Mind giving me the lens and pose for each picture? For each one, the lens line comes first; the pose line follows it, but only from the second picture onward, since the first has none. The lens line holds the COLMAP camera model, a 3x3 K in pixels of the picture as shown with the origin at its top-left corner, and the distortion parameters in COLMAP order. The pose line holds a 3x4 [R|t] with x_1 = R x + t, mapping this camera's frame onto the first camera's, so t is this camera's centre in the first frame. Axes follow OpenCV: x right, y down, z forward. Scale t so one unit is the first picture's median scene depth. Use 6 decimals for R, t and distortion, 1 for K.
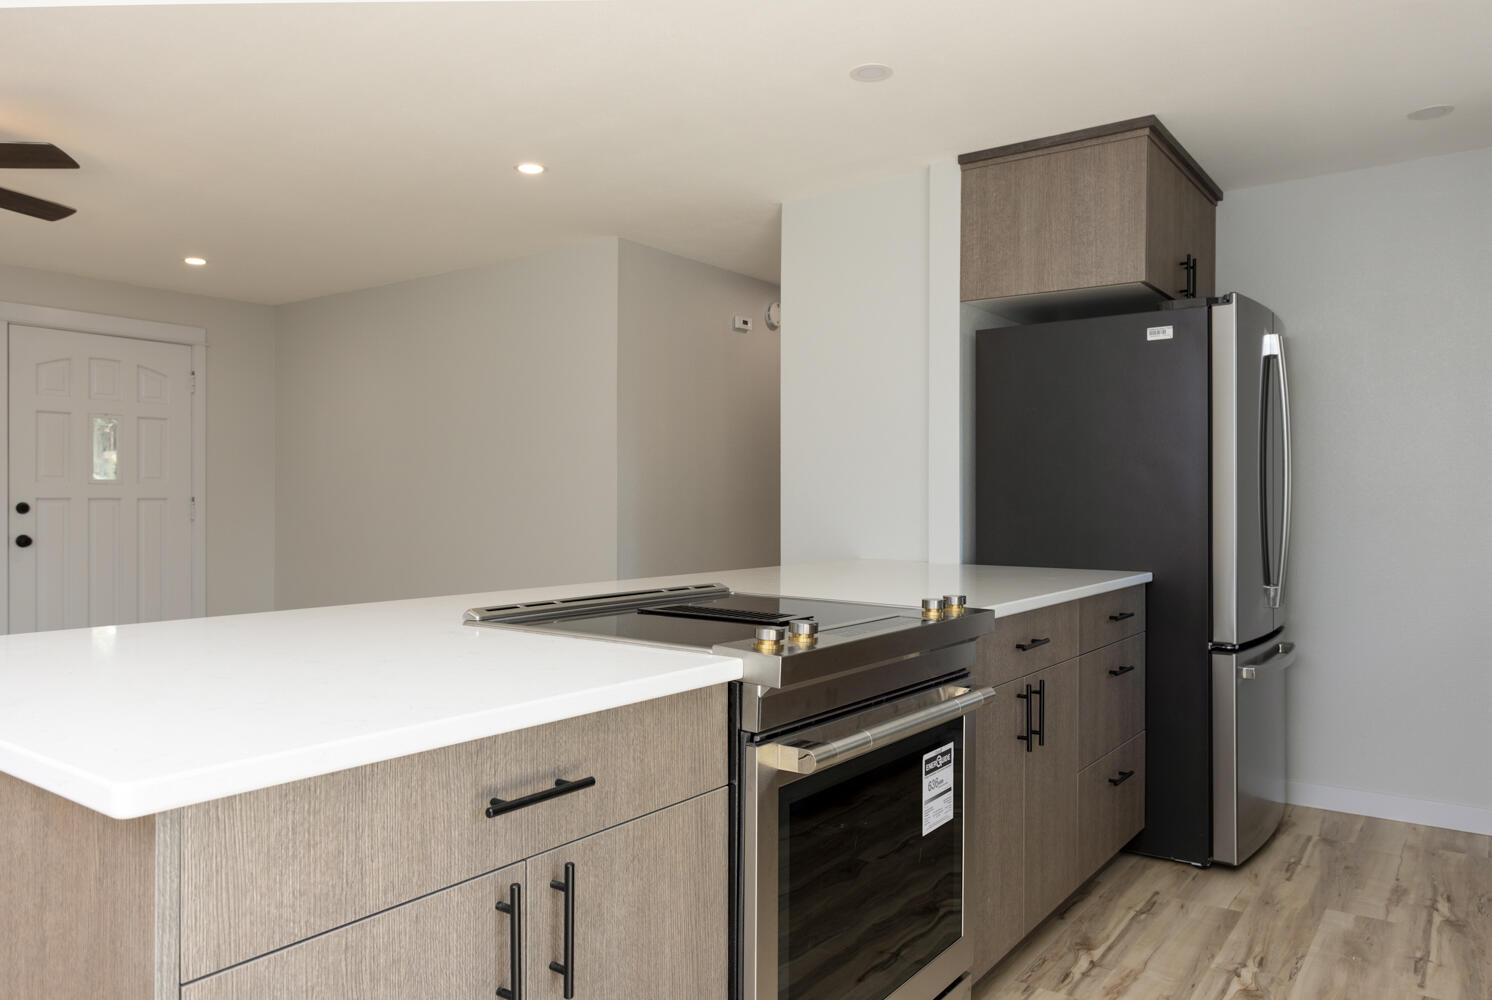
lens RADIAL K [[1027.0, 0, 738.6], [0, 1027.0, 501.8], [0, 0, 1]] dist [-0.009264, 0.005354]
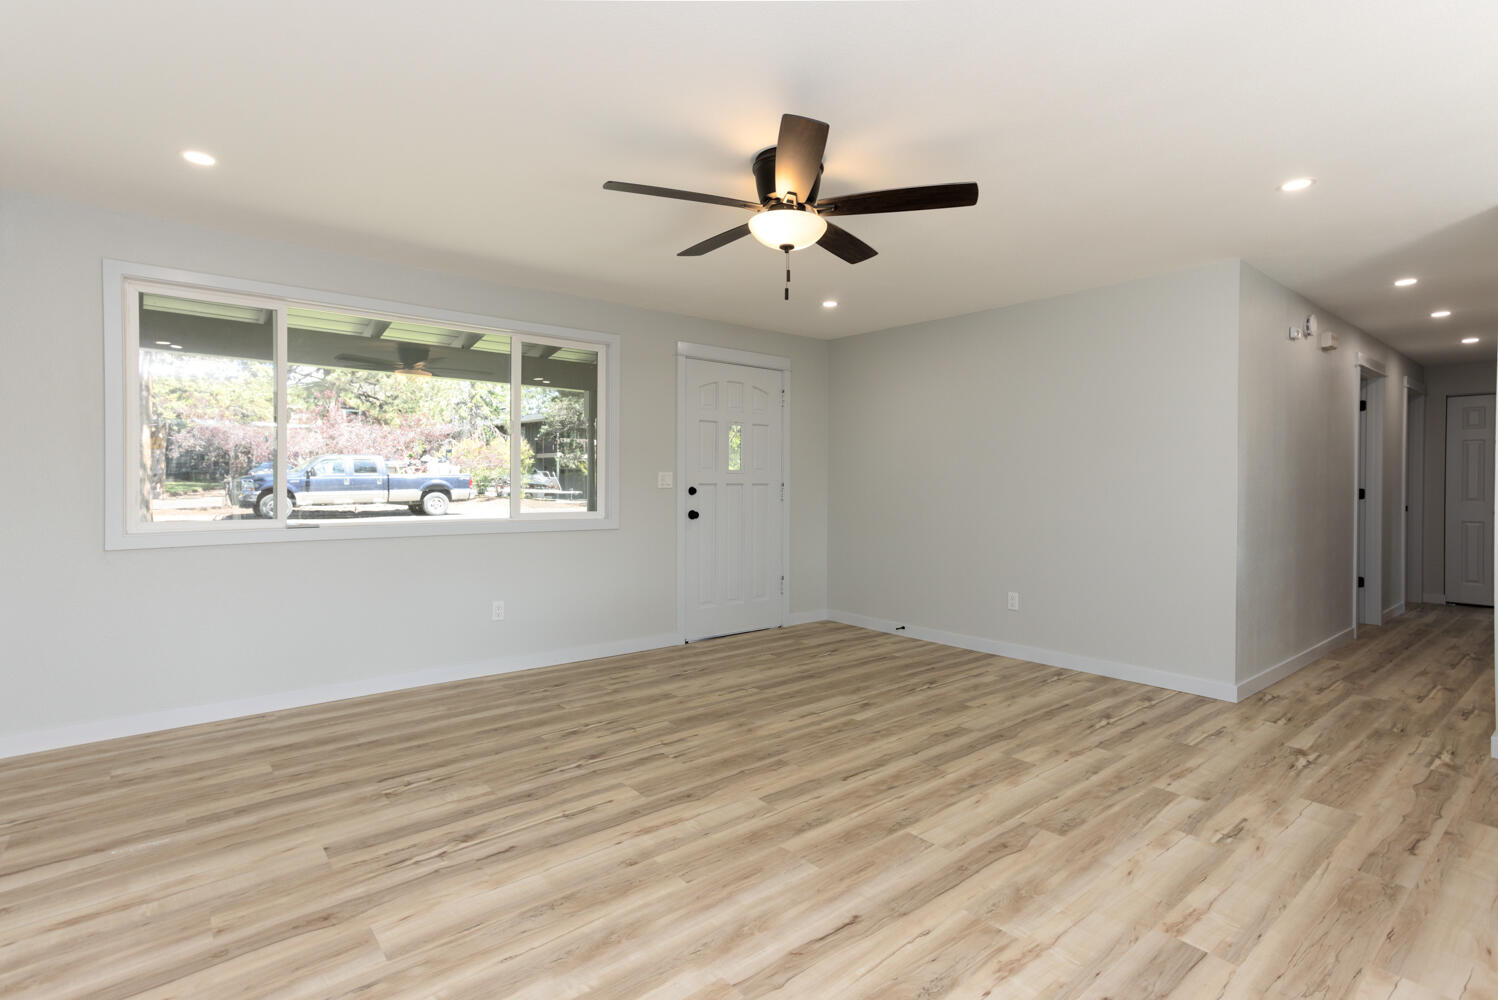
lens RADIAL K [[730.2, 0, 781.1], [0, 730.2, 482.0], [0, 0, 1]] dist [-0.023581, 0.028625]
pose [[0.974925, 0.001181, -0.222531, -0.715560], [-0.002065, 0.999991, -0.003739, -0.003663], [0.222525, 0.004105, 0.974918, 0.153458]]
